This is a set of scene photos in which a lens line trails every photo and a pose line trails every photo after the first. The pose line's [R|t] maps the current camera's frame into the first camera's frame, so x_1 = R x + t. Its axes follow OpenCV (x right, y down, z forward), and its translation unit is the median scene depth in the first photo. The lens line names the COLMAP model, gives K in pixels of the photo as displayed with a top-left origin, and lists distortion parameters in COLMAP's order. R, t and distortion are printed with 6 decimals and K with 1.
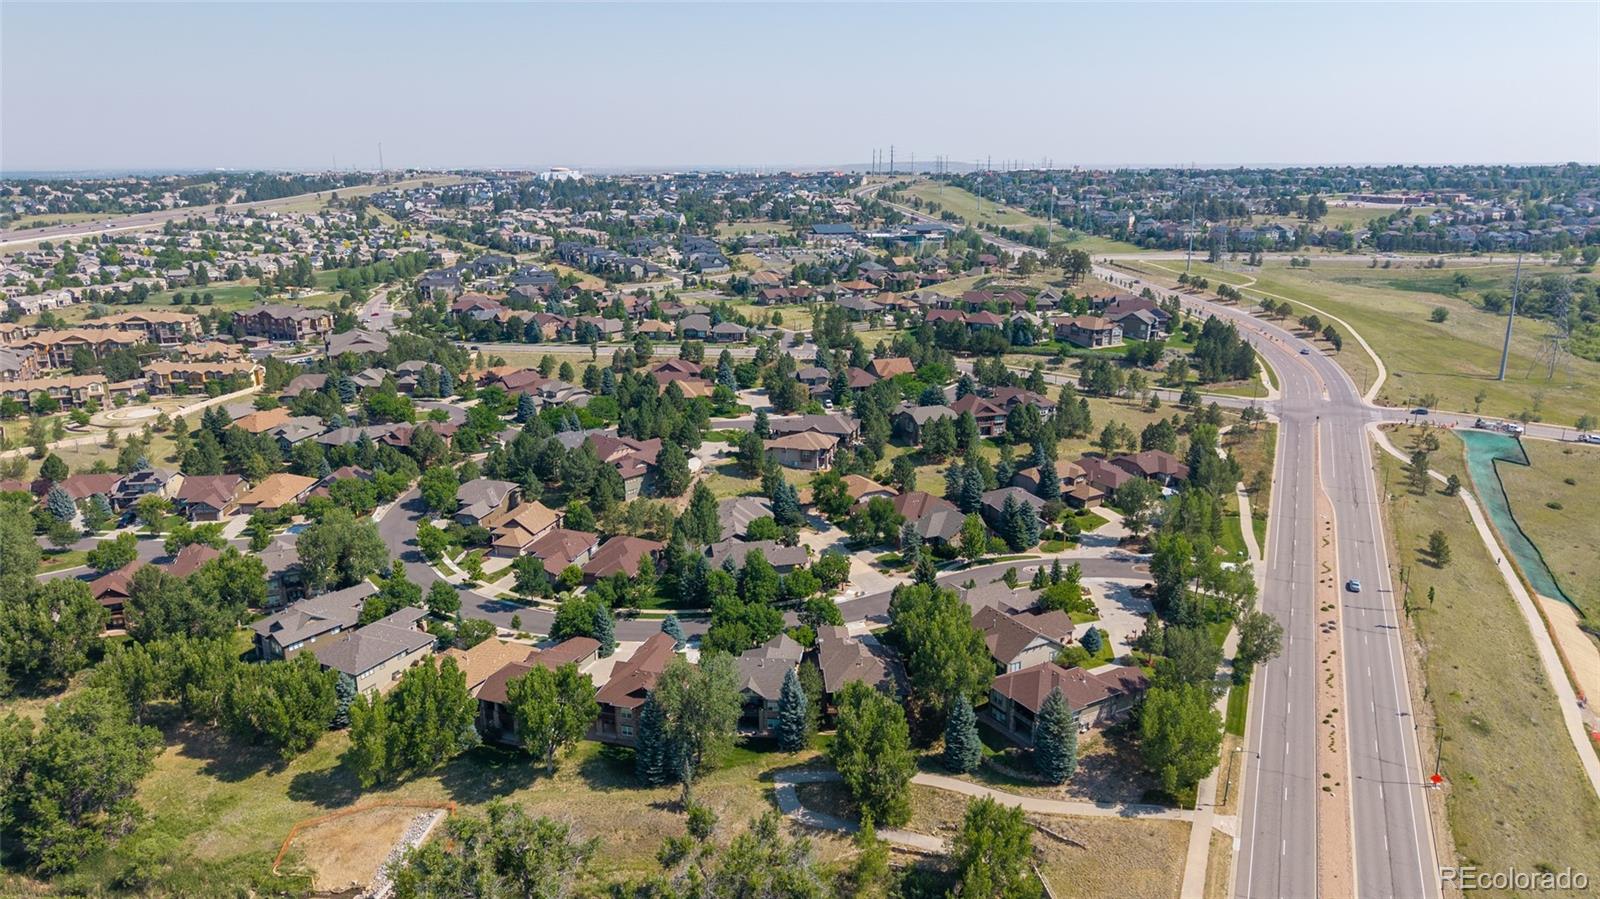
lens RADIAL K [[1049.2, 0, 798.3], [0, 1049.2, 449.2], [0, 0, 1]] dist [0.003815, -0.018040]
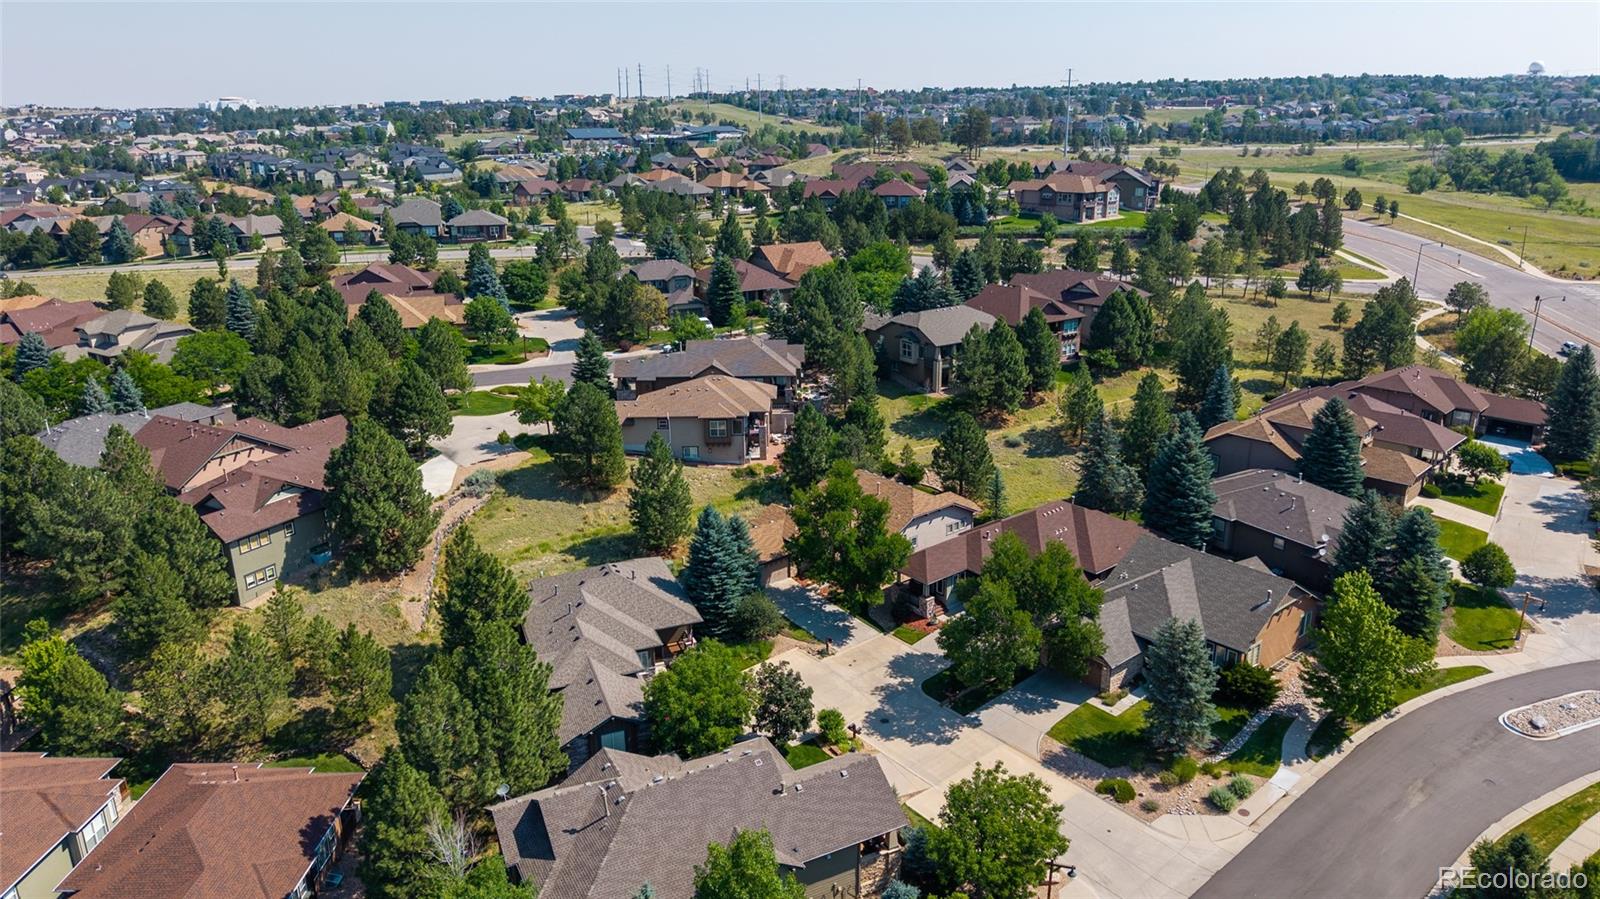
lens RADIAL K [[1049.2, 0, 805.6], [0, 1049.2, 447.1], [0, 0, 1]] dist [0.003815, -0.018040]
pose [[0.967987, -0.081355, 0.237451, -0.048083], [0.072237, 0.996286, 0.046865, -0.003988], [-0.240382, -0.028212, 0.970268, 0.479985]]
